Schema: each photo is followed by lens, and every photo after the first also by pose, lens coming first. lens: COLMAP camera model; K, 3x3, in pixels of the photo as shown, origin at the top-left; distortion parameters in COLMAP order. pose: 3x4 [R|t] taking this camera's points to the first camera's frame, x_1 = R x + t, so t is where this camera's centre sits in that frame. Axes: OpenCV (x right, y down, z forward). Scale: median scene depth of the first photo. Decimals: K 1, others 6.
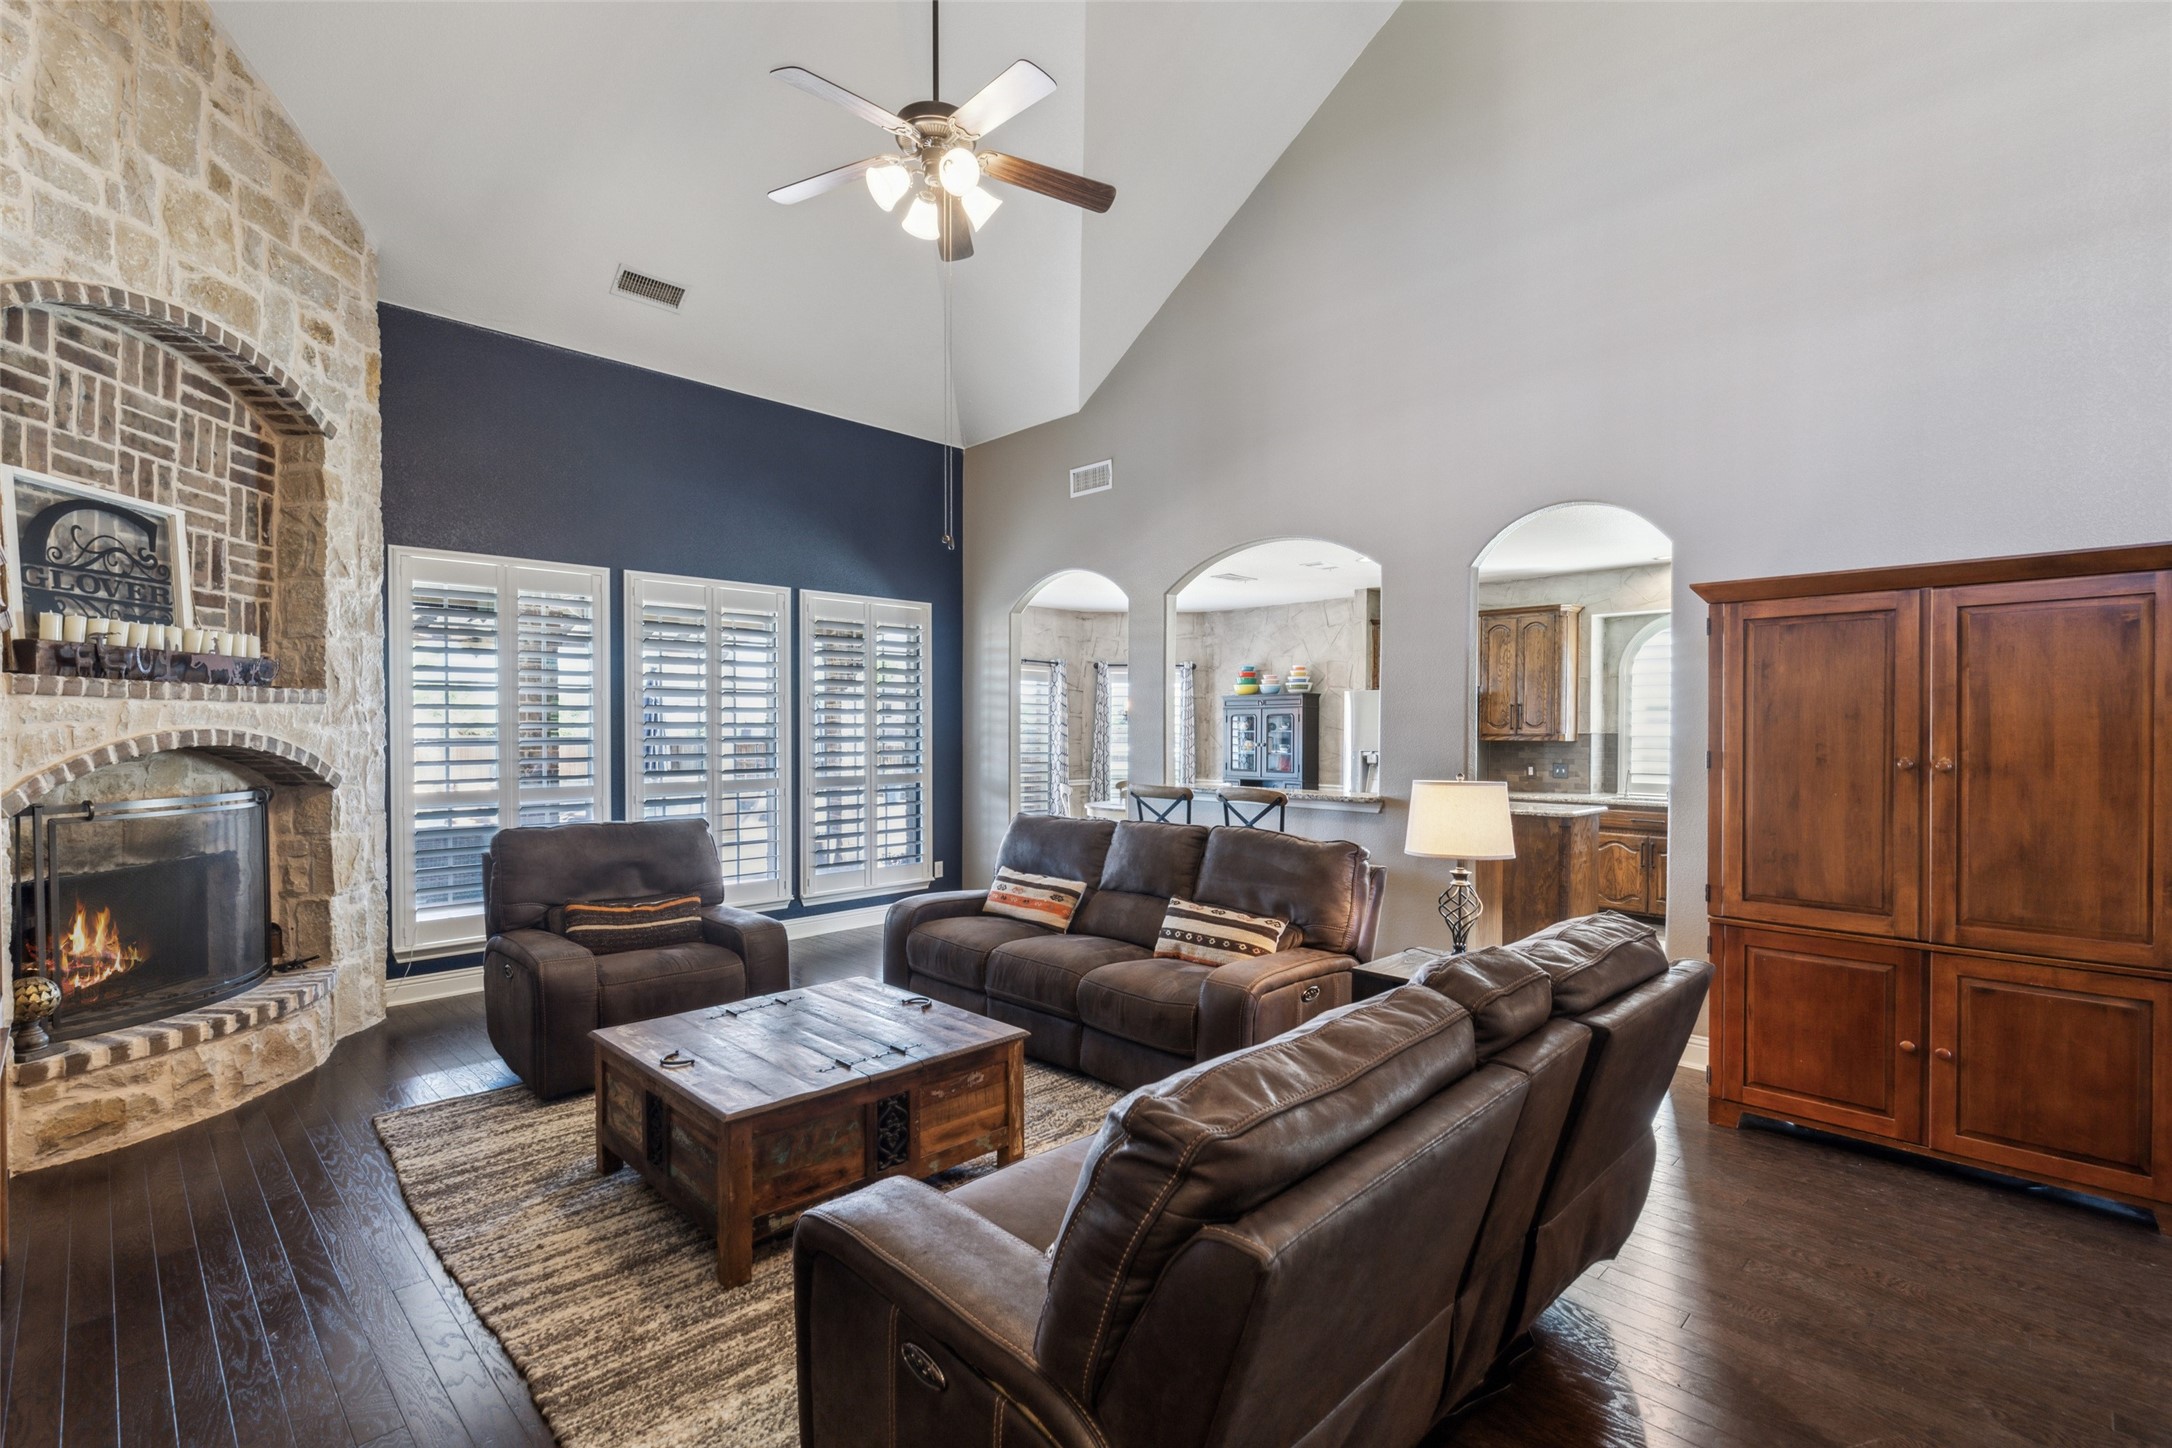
lens RADIAL K [[995.3, 0, 1075.5], [0, 995.3, 733.0], [0, 0, 1]] dist [0.007978, -0.001975]
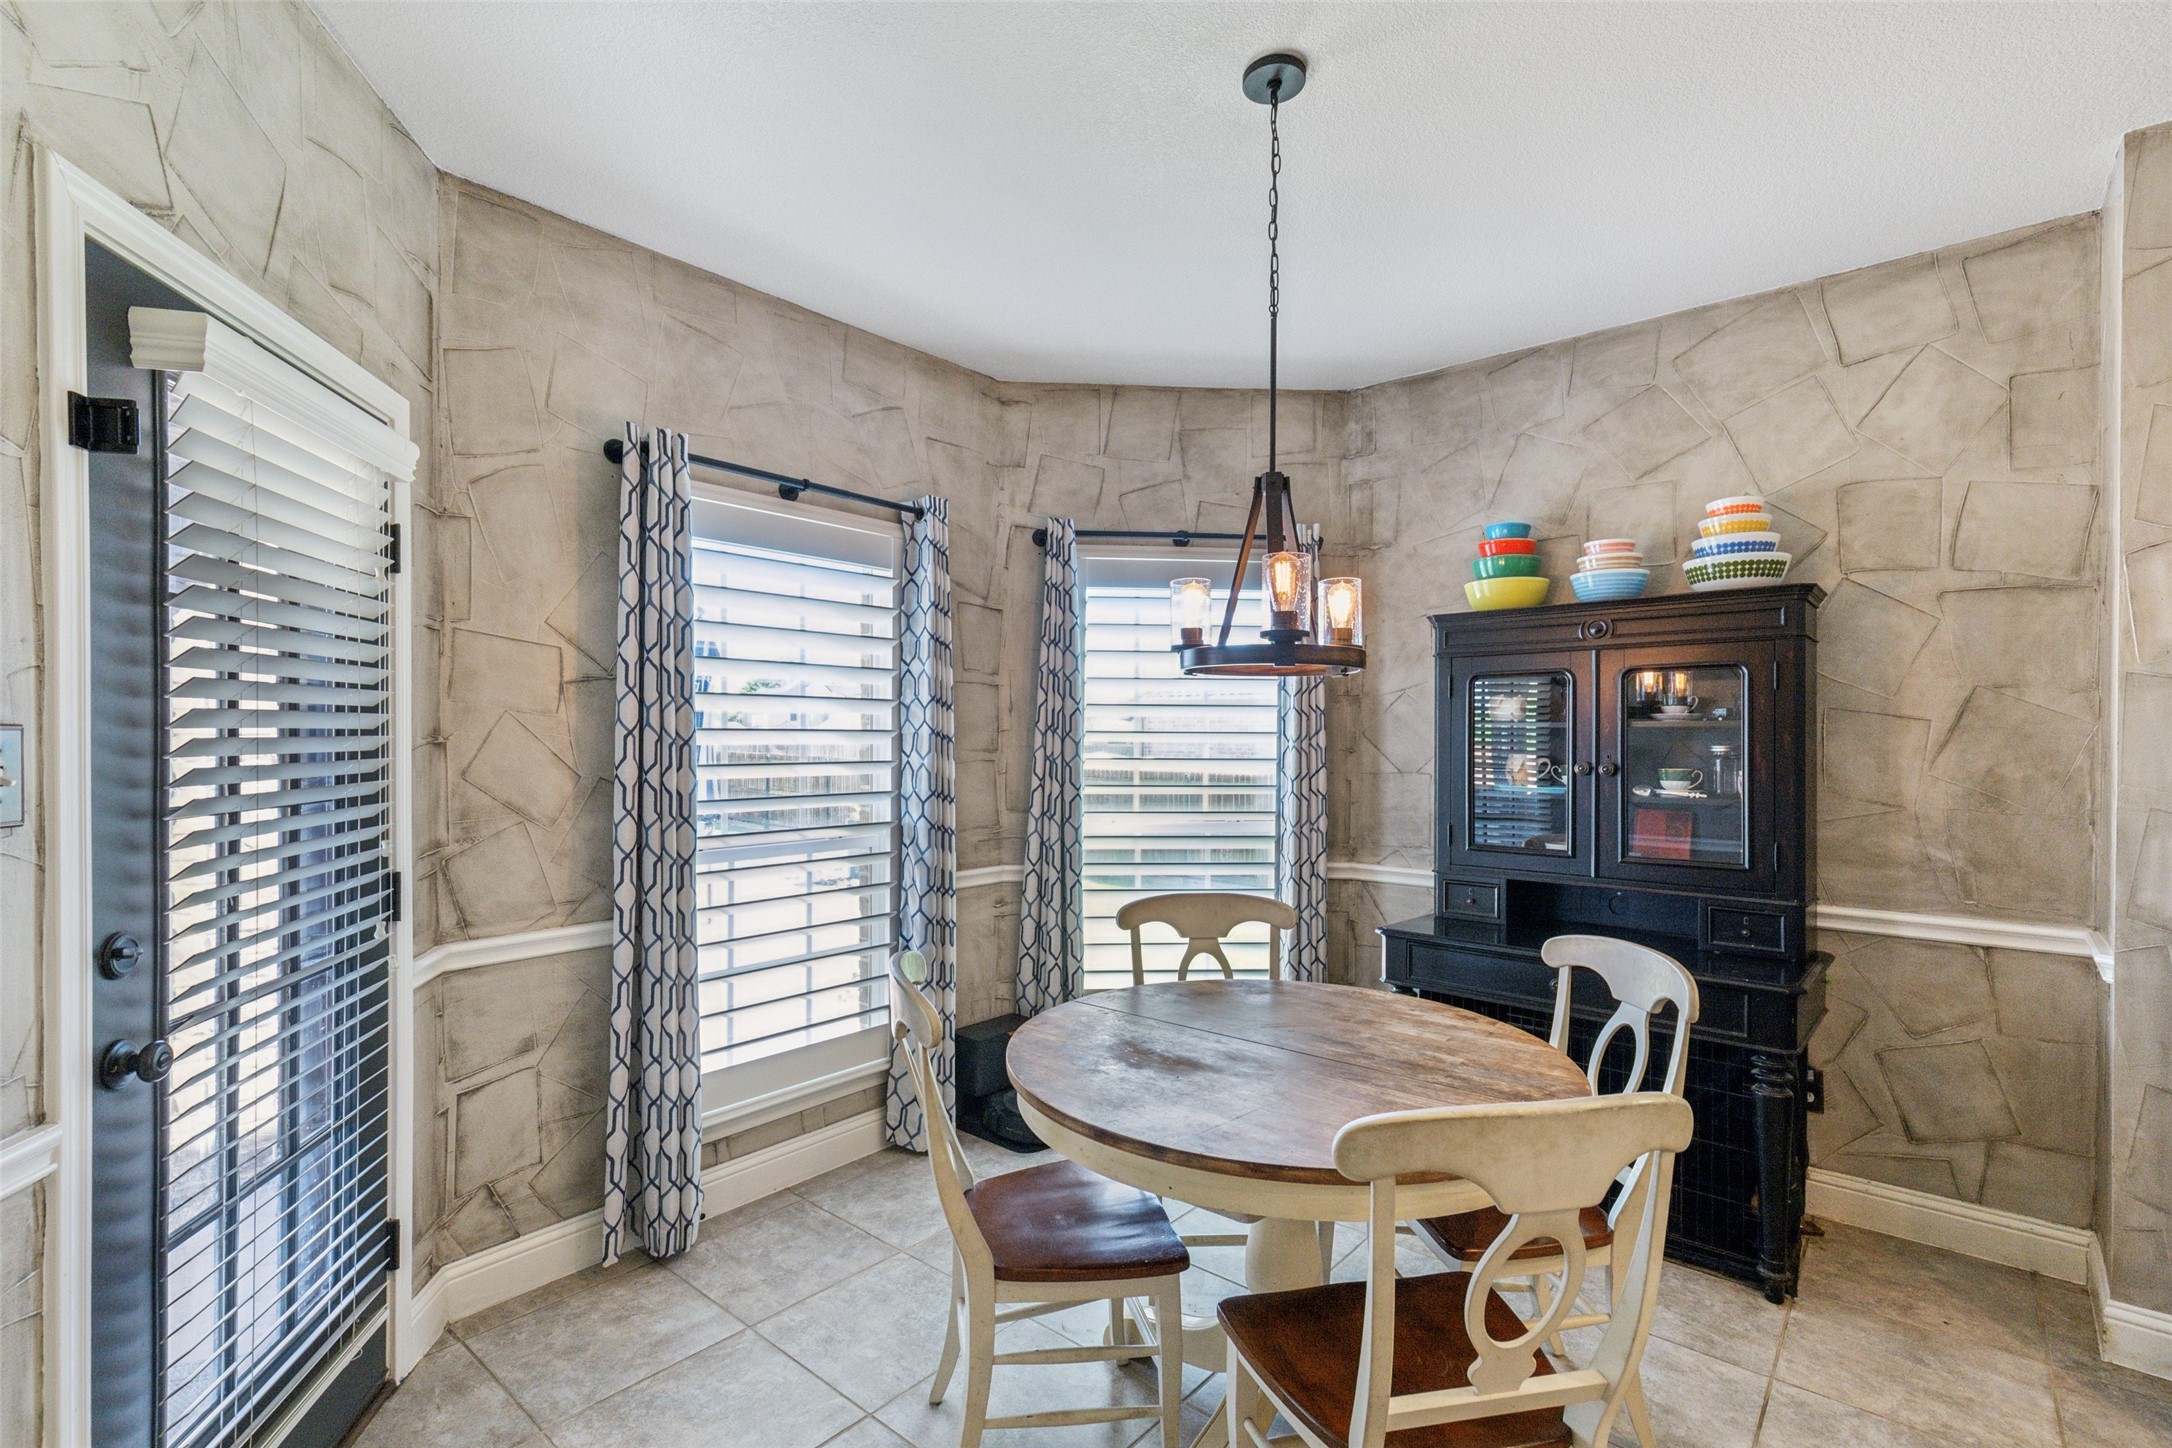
lens RADIAL K [[995.3, 0, 1079.6], [0, 995.3, 737.5], [0, 0, 1]] dist [0.007978, -0.001975]
pose [[0.996128, 0.001359, 0.087900, 0.004578], [-0.001207, 0.999998, -0.001782, 0.003235], [-0.087902, 0.001669, 0.996128, 0.707725]]
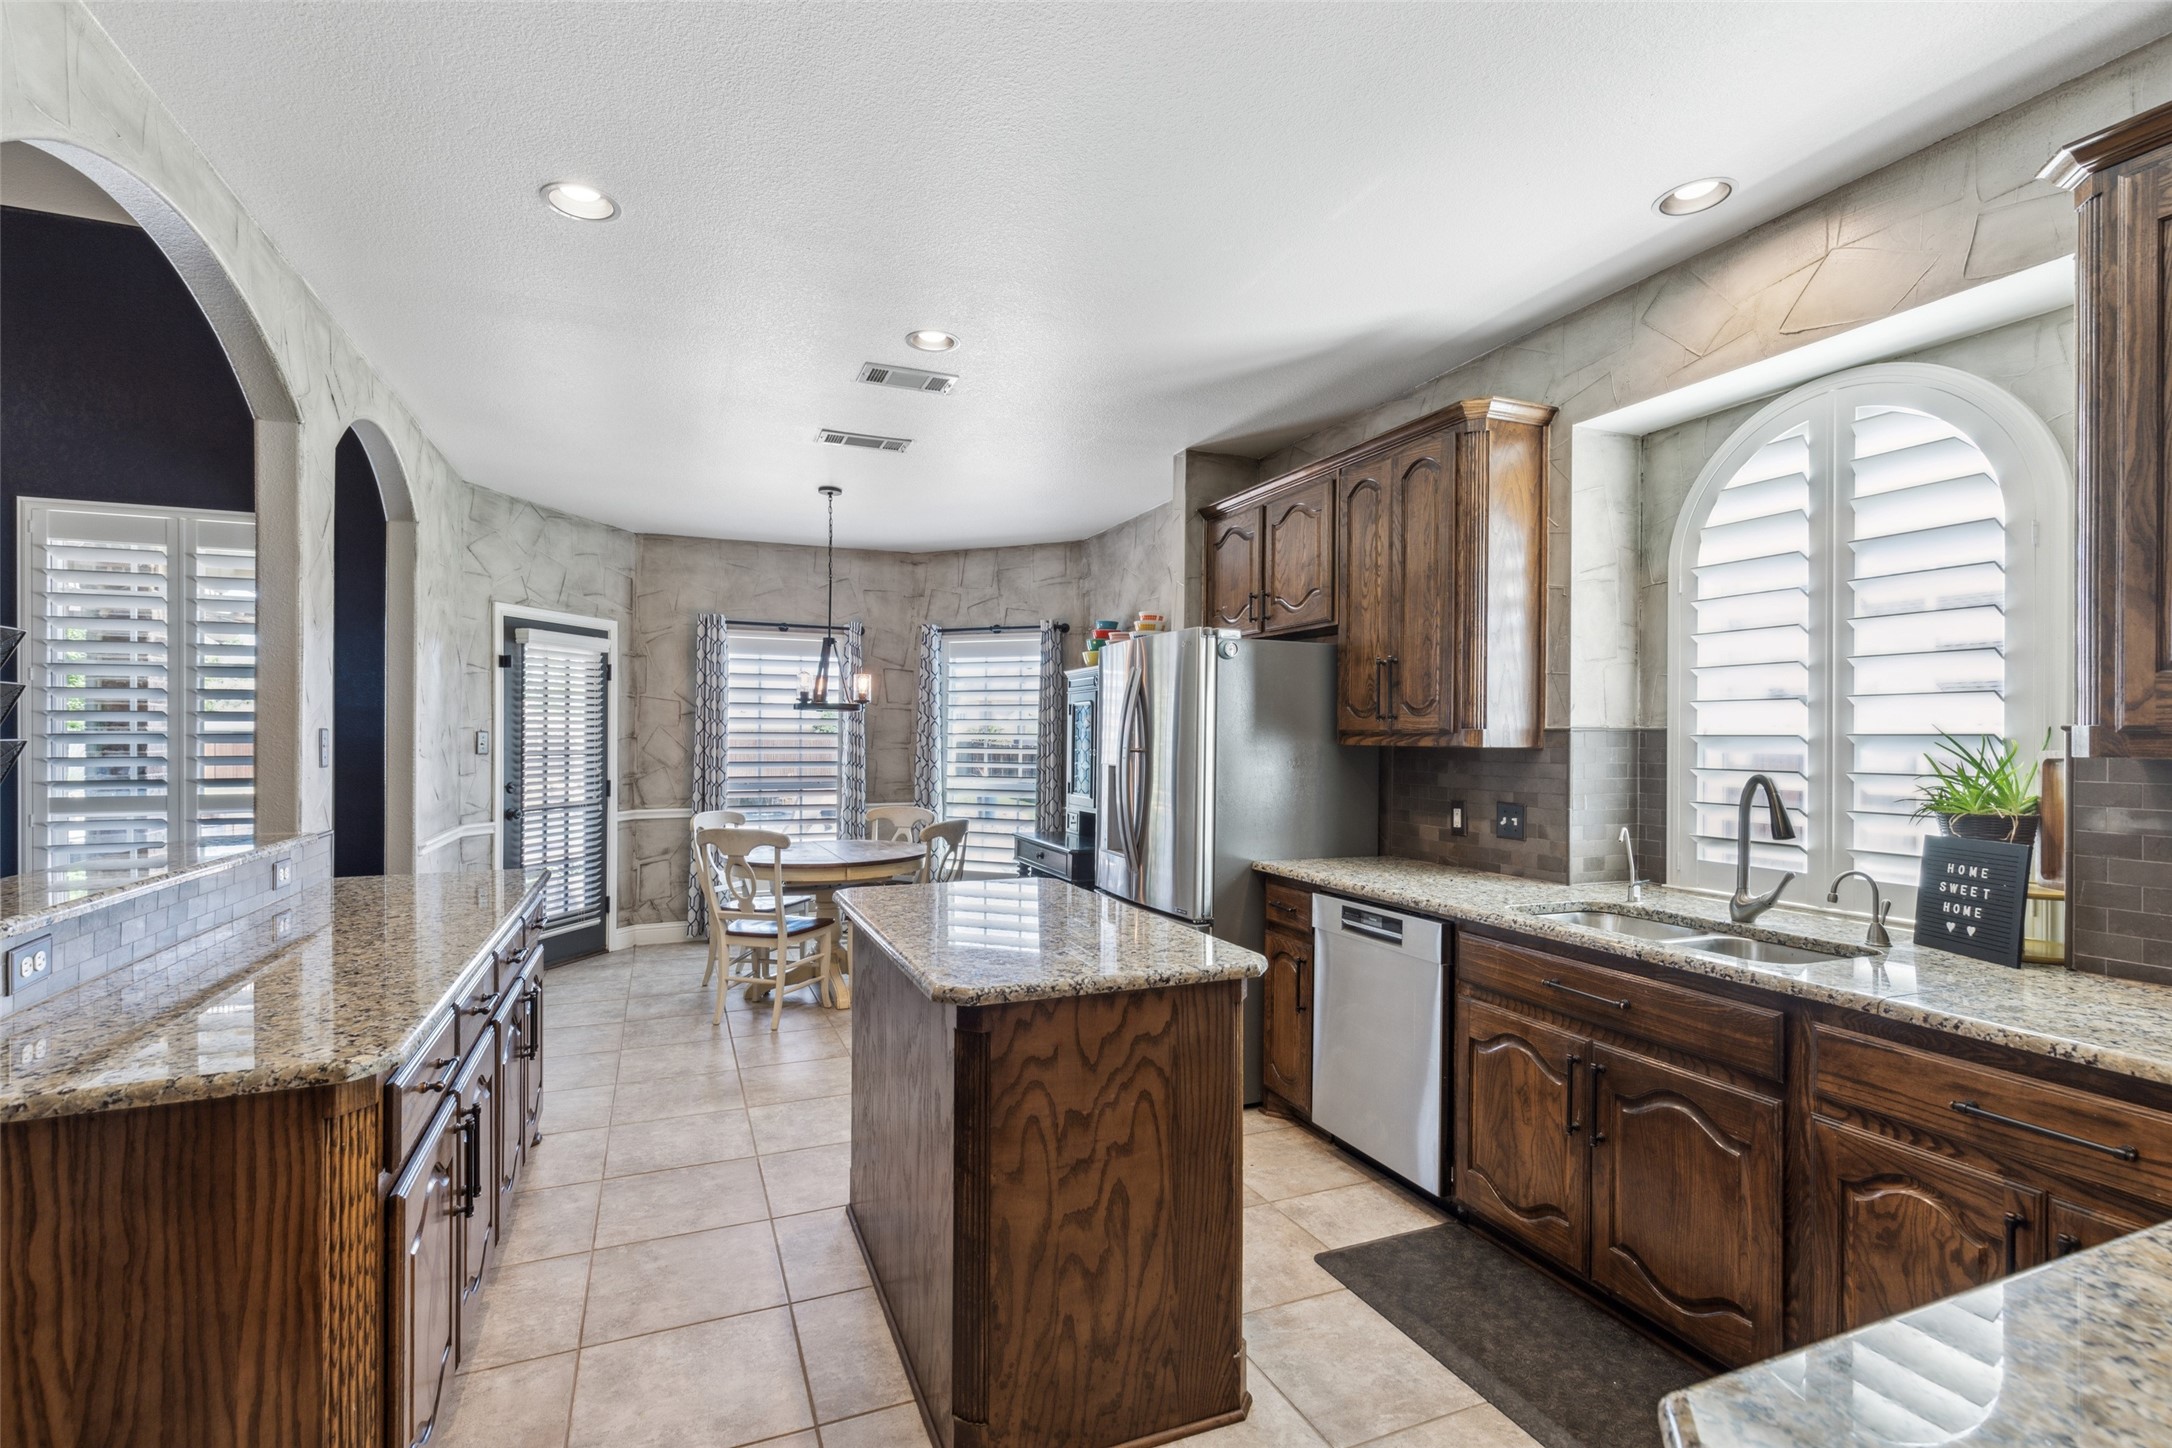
lens RADIAL K [[995.3, 0, 1066.1], [0, 995.3, 733.2], [0, 0, 1]] dist [0.007978, -0.001975]
pose [[0.928495, 0.002458, -0.371338, 0.382089], [-0.005931, 0.999949, -0.008211, 0.005179], [0.371298, 0.009826, 0.928462, 0.451547]]
